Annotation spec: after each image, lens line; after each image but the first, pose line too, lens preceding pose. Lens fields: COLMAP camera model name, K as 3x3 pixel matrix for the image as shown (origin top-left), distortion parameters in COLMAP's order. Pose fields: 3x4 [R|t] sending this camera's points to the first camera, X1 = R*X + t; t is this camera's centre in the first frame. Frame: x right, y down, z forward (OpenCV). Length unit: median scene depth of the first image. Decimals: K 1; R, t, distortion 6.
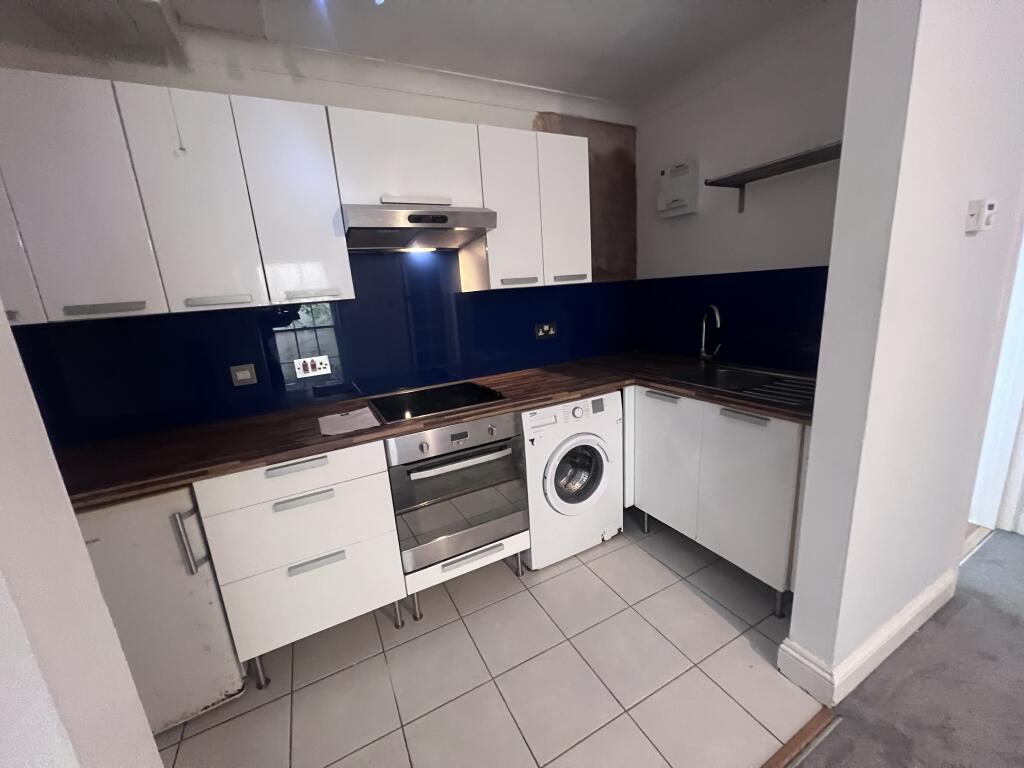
lens RADIAL K [[408.5, 0, 512.0], [0, 408.5, 384.0], [0, 0, 1]] dist [-0.000840, -0.000013]
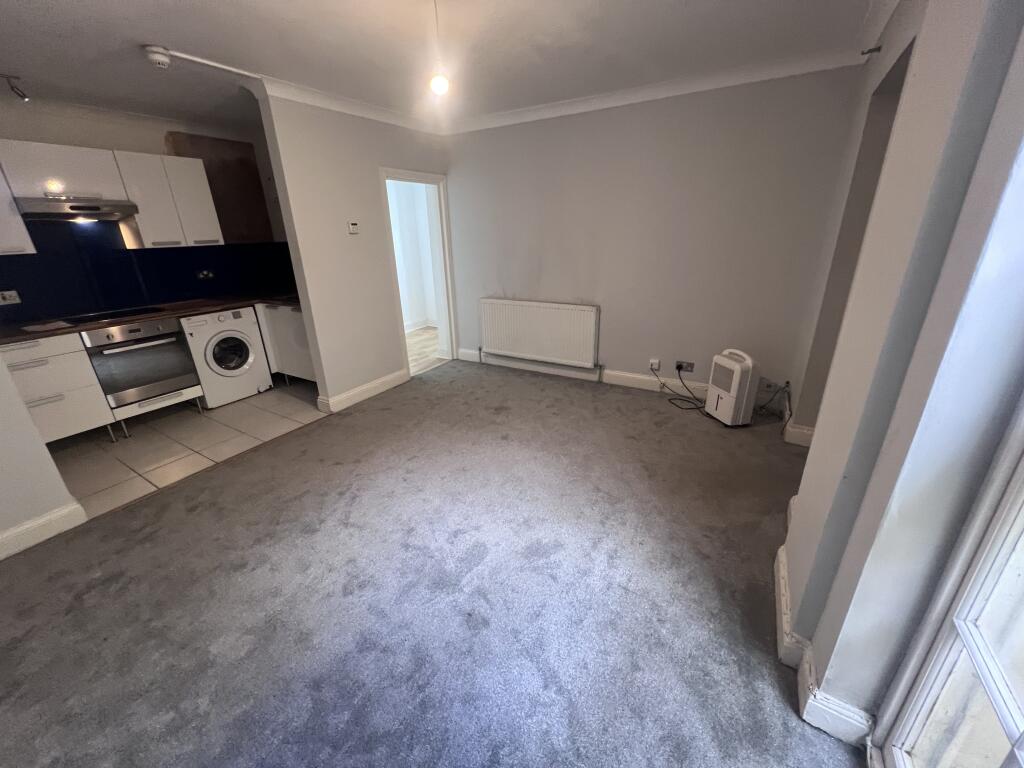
lens RADIAL K [[406.5, 0, 512.0], [0, 406.5, 384.0], [0, 0, 1]] dist [-0.001555, -0.000077]
pose [[0.857095, -0.140439, 0.495645, 0.338577], [0.084563, 0.987427, 0.133553, 0.231044], [-0.508170, -0.072554, 0.858195, -1.271136]]
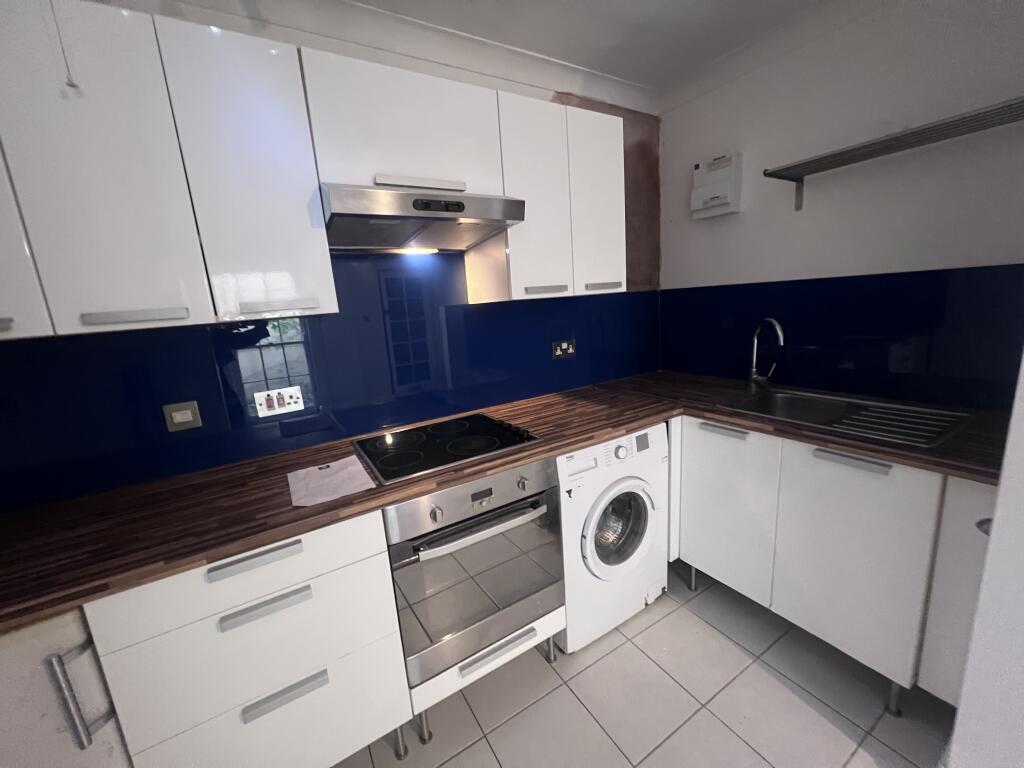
lens RADIAL K [[408.5, 0, 512.0], [0, 408.5, 384.0], [0, 0, 1]] dist [-0.000840, -0.000013]
pose [[0.997900, -0.015168, 0.062966, -0.103353], [0.017057, 0.999417, -0.029568, -0.045220], [-0.062481, 0.030580, 0.997578, 0.212876]]
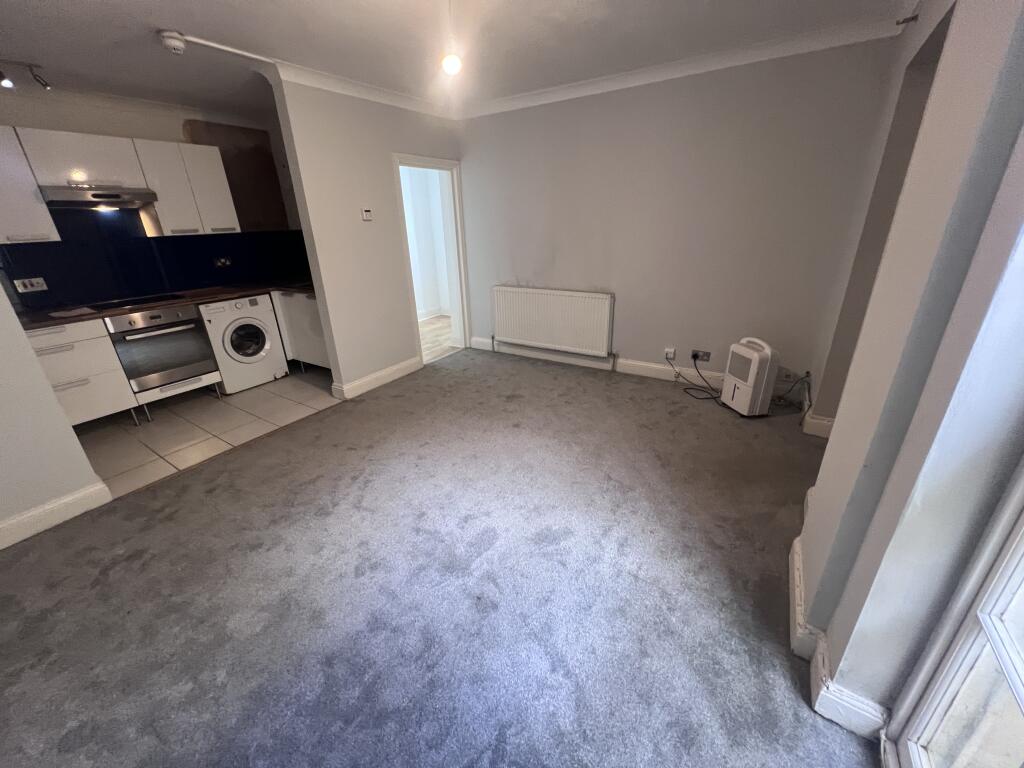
lens RADIAL K [[406.5, 0, 512.0], [0, 406.5, 384.0], [0, 0, 1]] dist [-0.001555, -0.000077]
pose [[0.874197, -0.145083, 0.463390, 0.345363], [0.081753, 0.984673, 0.154062, 0.242239], [-0.478640, -0.096797, 0.872659, -1.269205]]
